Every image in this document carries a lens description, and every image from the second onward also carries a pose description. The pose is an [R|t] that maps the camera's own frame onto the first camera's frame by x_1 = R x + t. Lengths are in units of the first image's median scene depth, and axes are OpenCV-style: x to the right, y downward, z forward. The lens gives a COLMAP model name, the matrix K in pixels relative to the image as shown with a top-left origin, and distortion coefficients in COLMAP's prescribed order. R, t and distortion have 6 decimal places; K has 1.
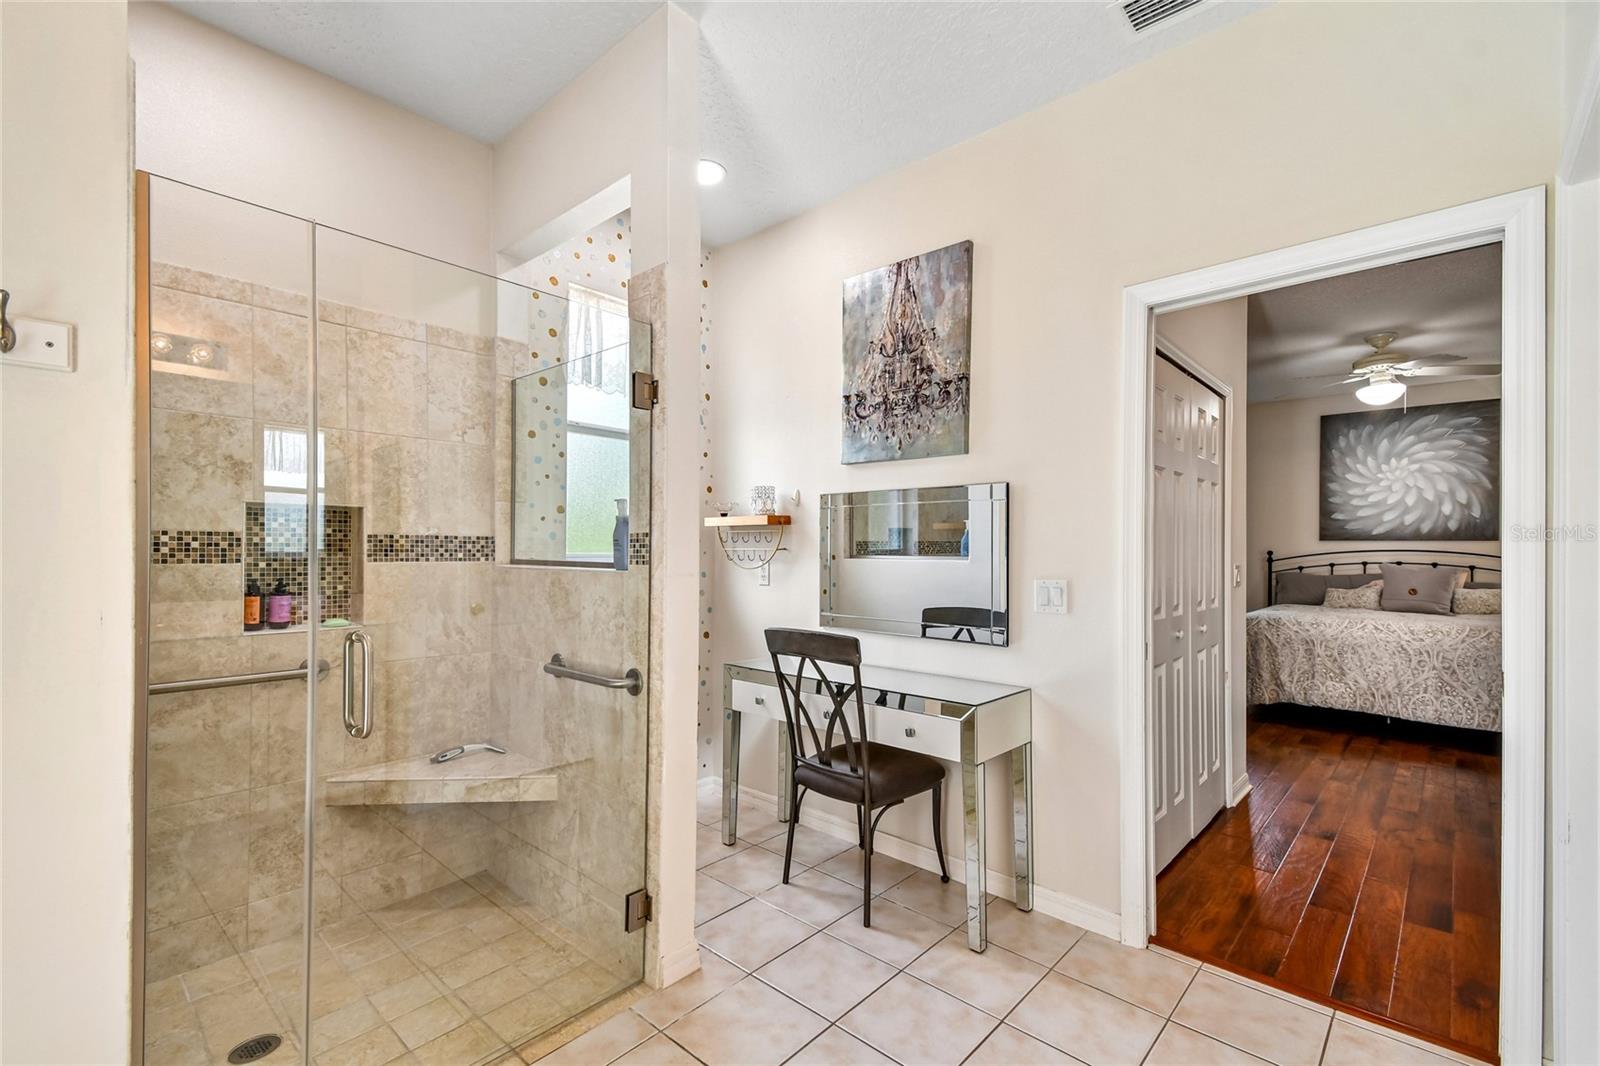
lens RADIAL K [[715.7, 0, 794.3], [0, 715.7, 542.7], [0, 0, 1]] dist [0.012889, -0.000203]
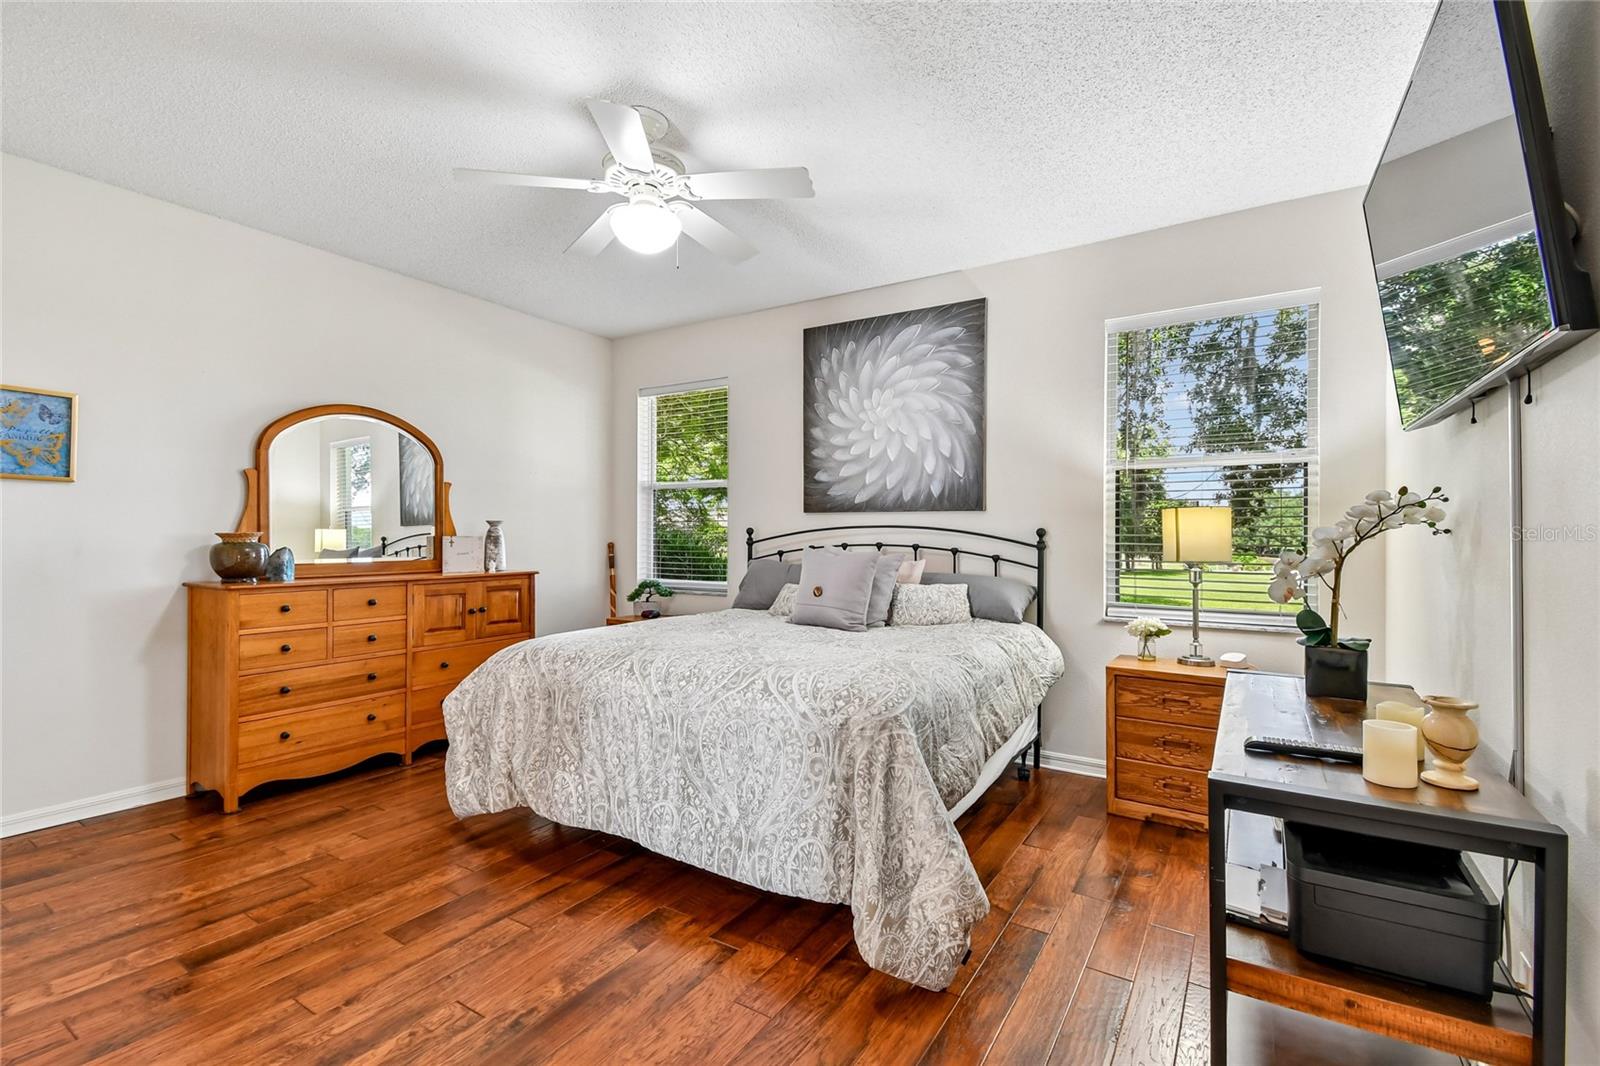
lens RADIAL K [[715.7, 0, 806.0], [0, 715.7, 531.2], [0, 0, 1]] dist [0.012889, -0.000203]
pose [[0.982034, 0.001634, 0.188695, 0.650509], [-0.002493, 0.999988, 0.004313, 0.012377], [-0.188685, -0.004706, 0.982026, 0.360741]]
